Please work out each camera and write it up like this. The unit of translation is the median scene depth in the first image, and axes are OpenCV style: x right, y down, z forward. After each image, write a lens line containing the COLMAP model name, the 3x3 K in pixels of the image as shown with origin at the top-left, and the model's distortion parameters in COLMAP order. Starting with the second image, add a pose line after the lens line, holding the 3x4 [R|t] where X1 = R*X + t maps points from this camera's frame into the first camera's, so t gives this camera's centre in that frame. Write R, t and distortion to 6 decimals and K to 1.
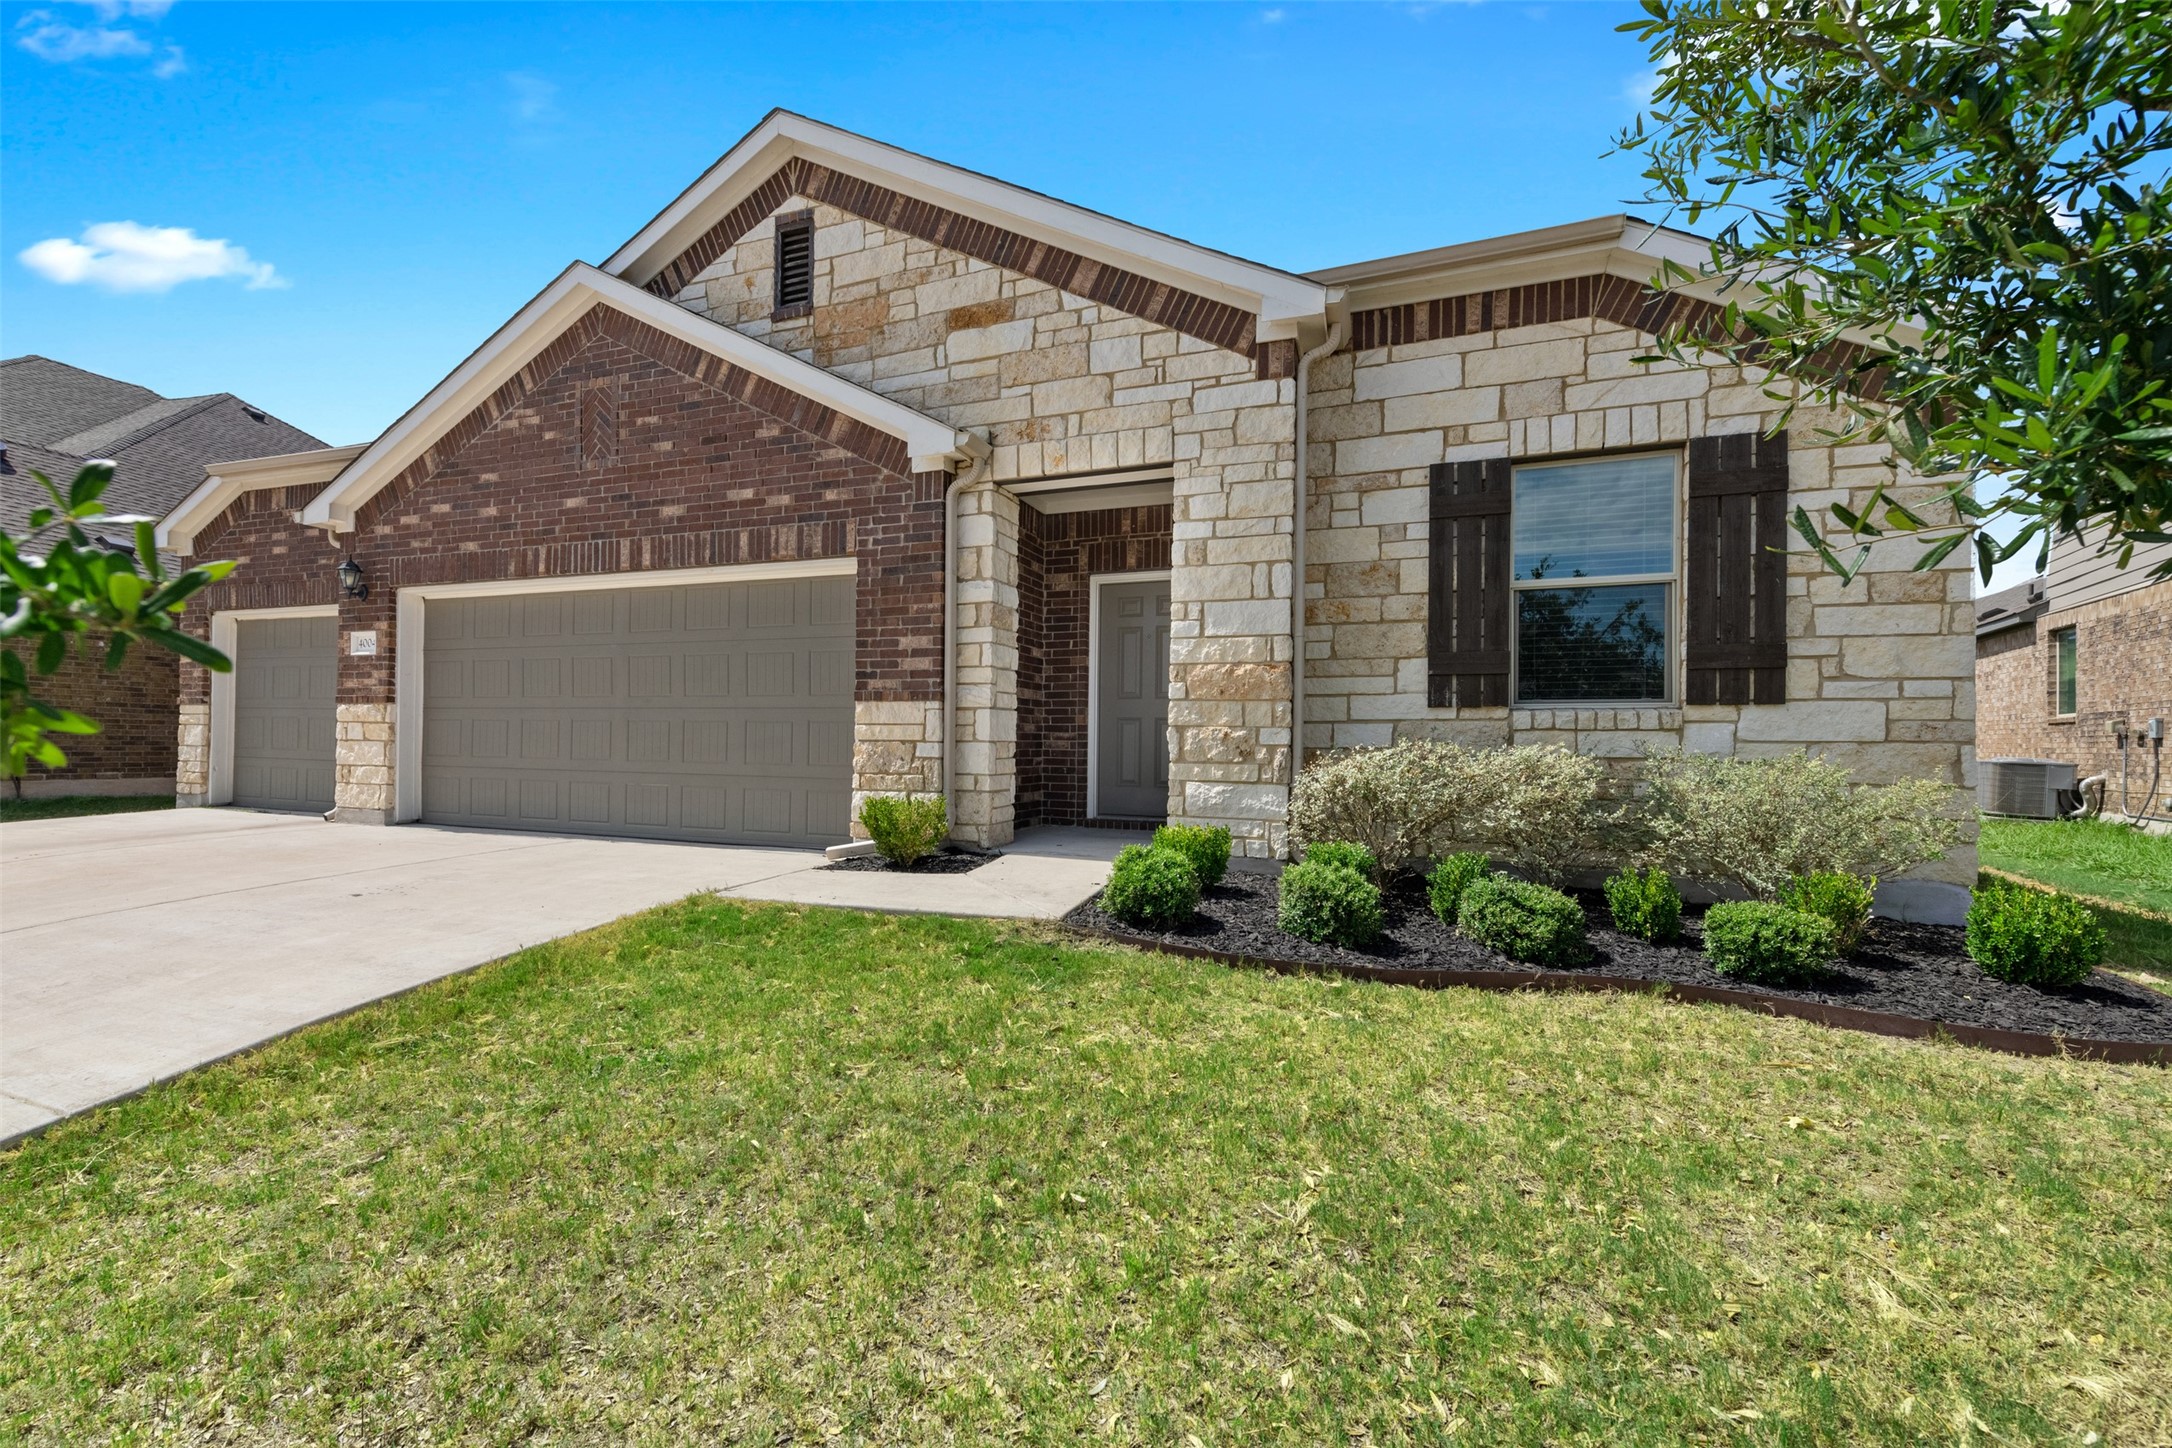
lens RADIAL K [[831.3, 0, 1084.6], [0, 831.3, 728.5], [0, 0, 1]] dist [0.012662, 0.000295]
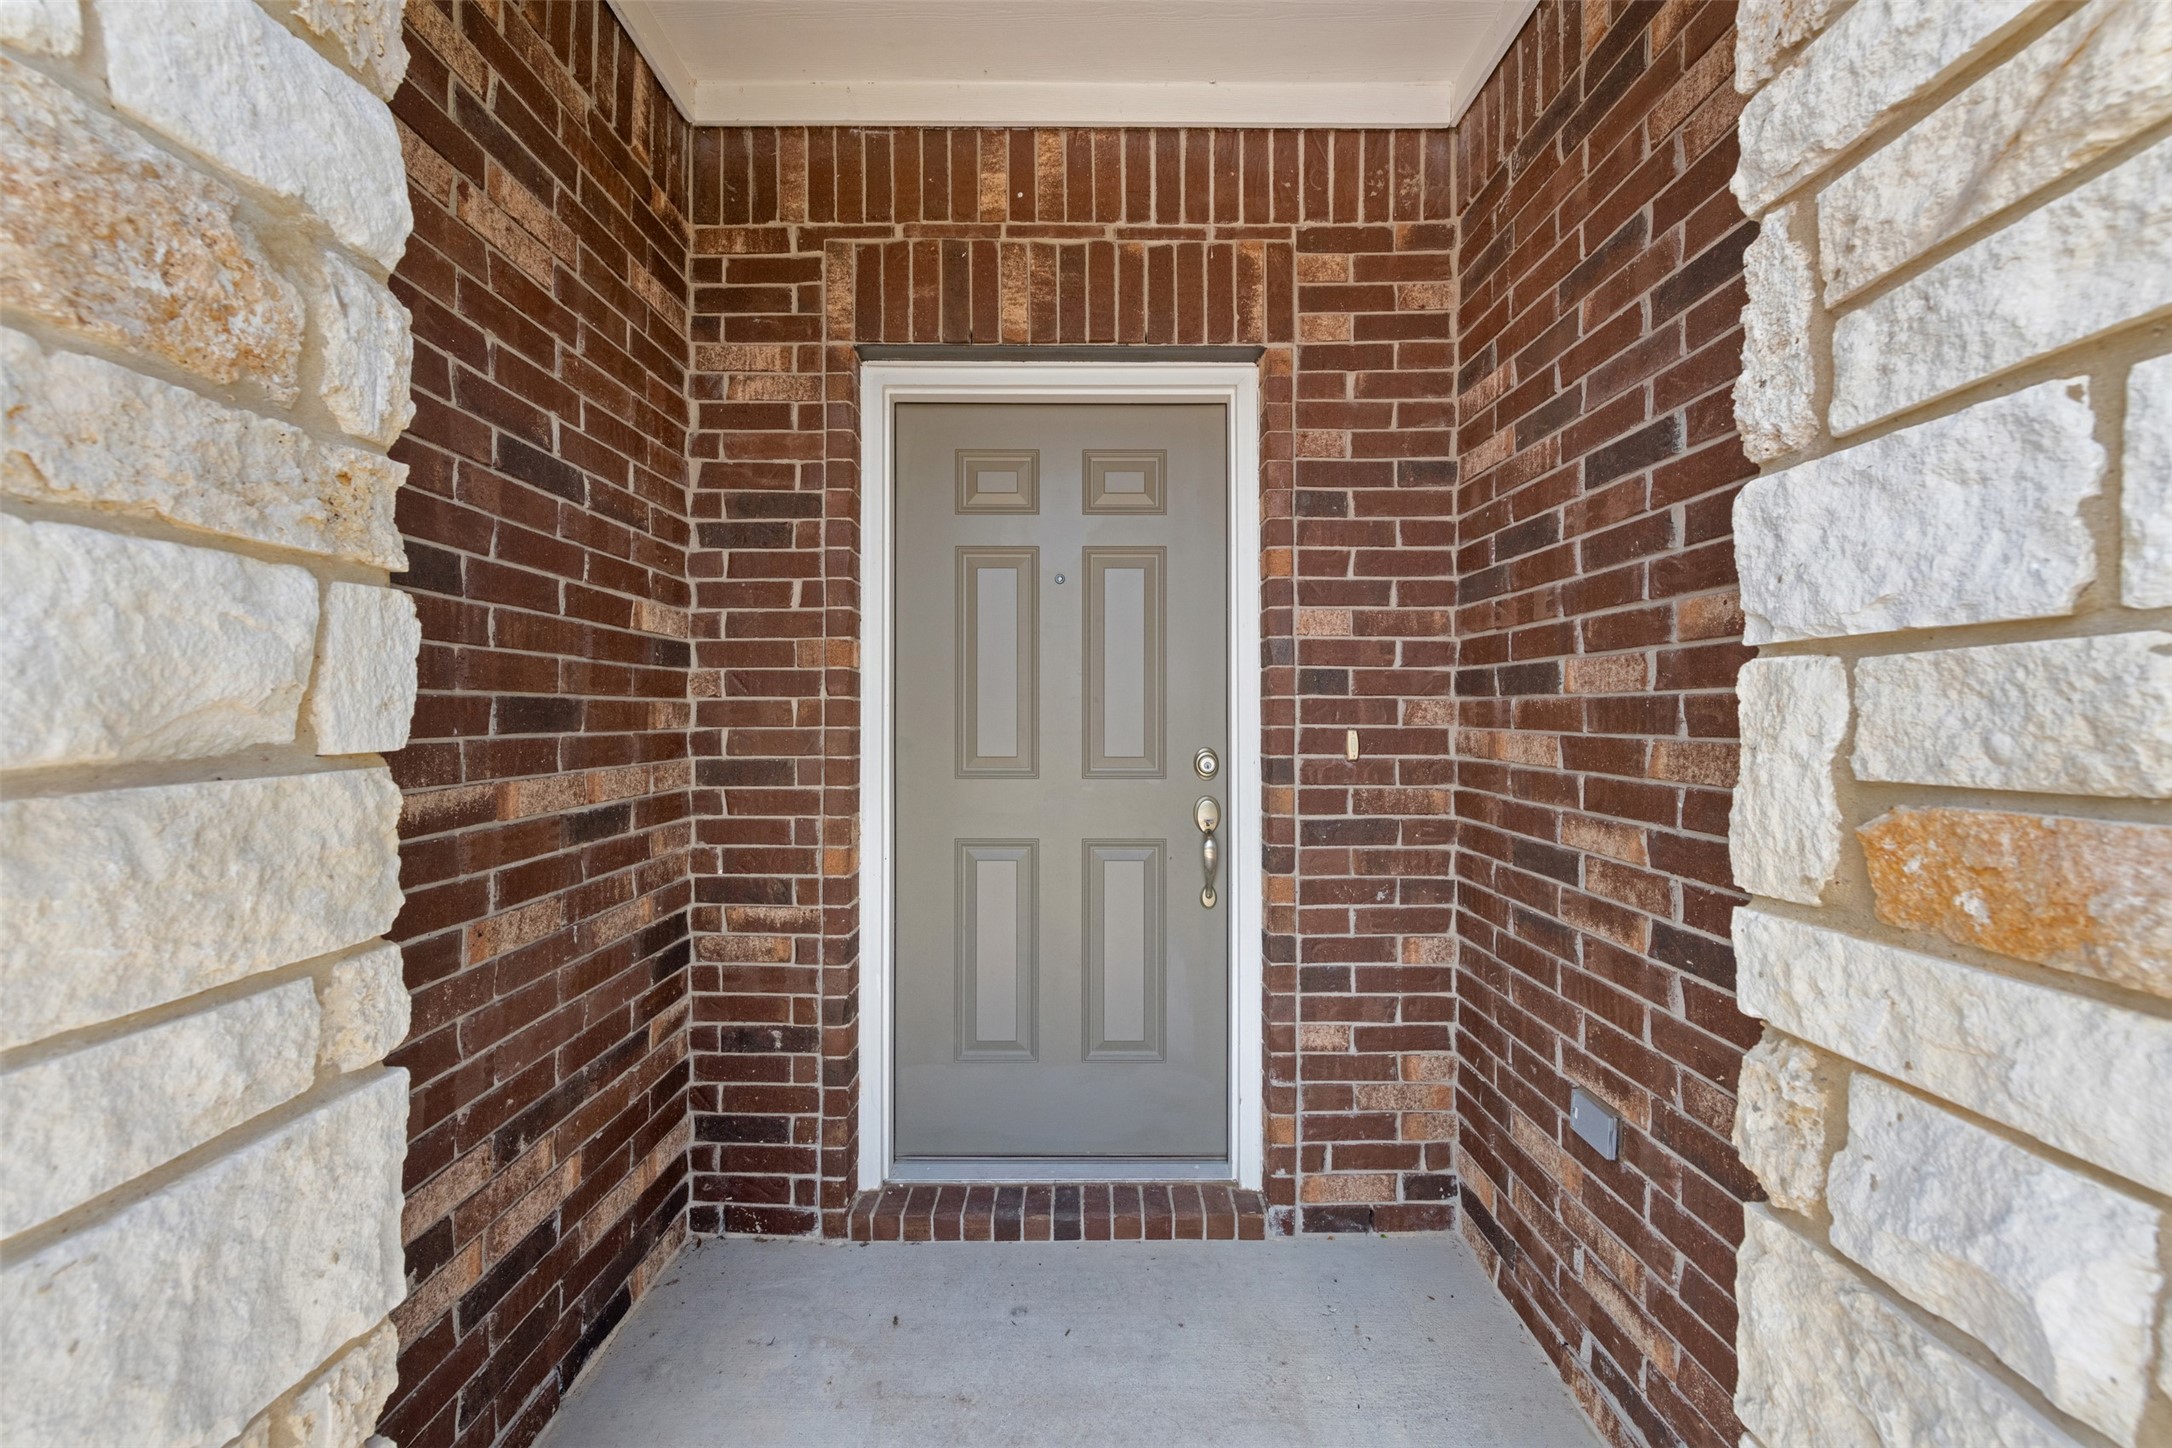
lens RADIAL K [[831.3, 0, 1082.4], [0, 831.3, 718.6], [0, 0, 1]] dist [0.012662, 0.000295]
pose [[0.940348, -0.008515, 0.340107, -0.021757], [0.003135, 0.999861, 0.016366, -0.065194], [-0.340199, -0.014324, 0.940244, 0.719616]]
